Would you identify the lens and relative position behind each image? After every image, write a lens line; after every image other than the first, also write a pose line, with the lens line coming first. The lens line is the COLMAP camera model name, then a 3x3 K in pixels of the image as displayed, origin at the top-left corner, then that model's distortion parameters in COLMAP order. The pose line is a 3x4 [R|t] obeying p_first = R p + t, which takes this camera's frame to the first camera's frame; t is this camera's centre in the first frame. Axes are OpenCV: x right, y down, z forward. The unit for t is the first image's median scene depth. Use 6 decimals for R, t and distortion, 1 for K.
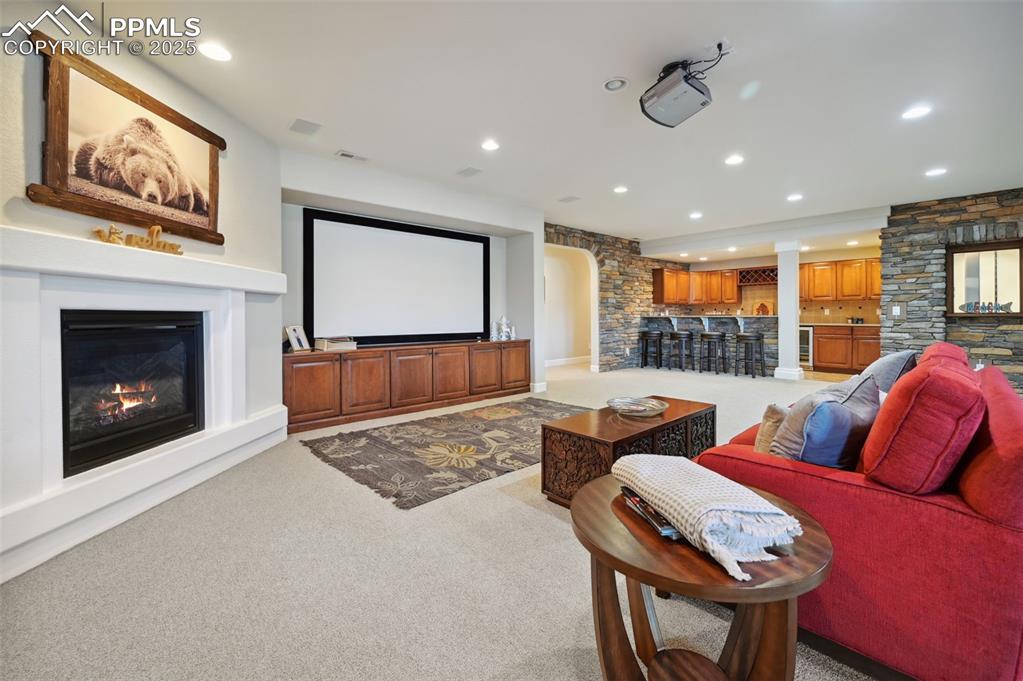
lens RADIAL K [[419.2, 0, 526.1], [0, 419.2, 314.2], [0, 0, 1]] dist [-0.001373, -0.000409]
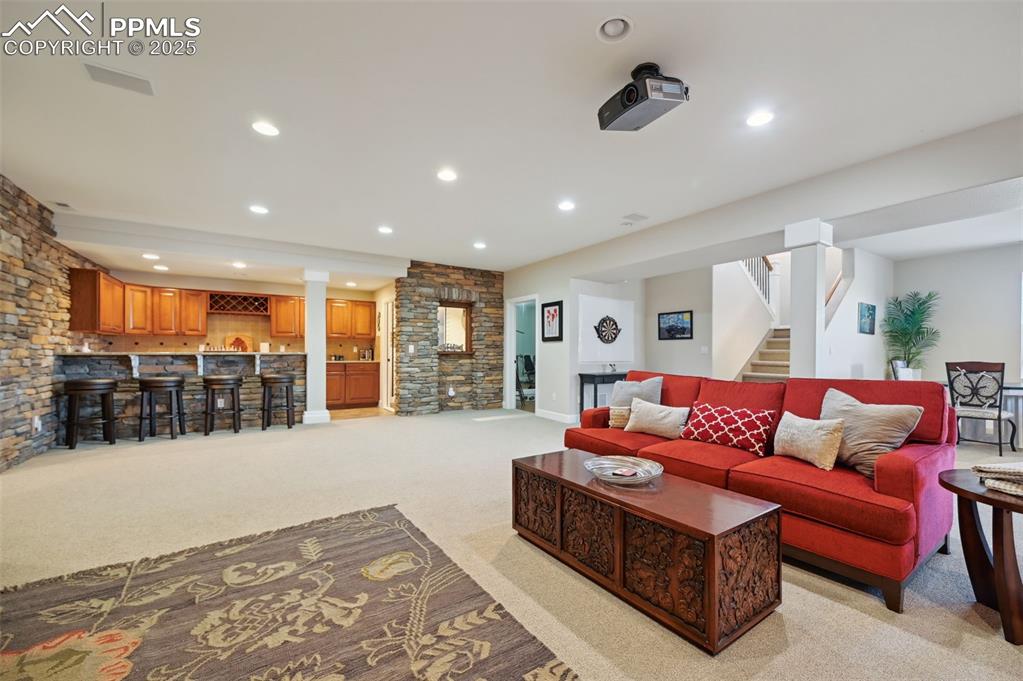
lens RADIAL K [[419.2, 0, 535.1], [0, 419.2, 353.7], [0, 0, 1]] dist [-0.001373, -0.000409]
pose [[0.144014, 0.000396, 0.989576, -0.175844], [-0.005738, 0.999983, 0.000435, 0.002013], [-0.989559, -0.005741, 0.144013, 0.351305]]
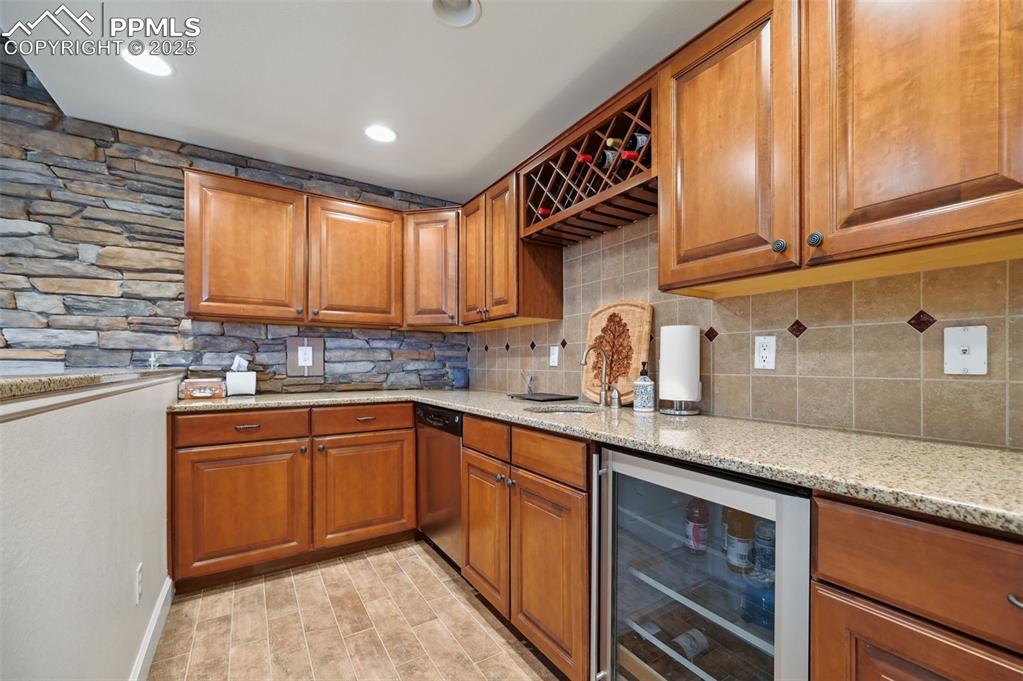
lens RADIAL K [[419.2, 0, 538.5], [0, 419.2, 365.6], [0, 0, 1]] dist [-0.001373, -0.000409]
pose [[0.988932, 0.009609, -0.148057, 0.626207], [-0.008614, 0.999936, 0.007361, -0.000809], [0.148118, -0.006004, 0.988951, 0.879224]]
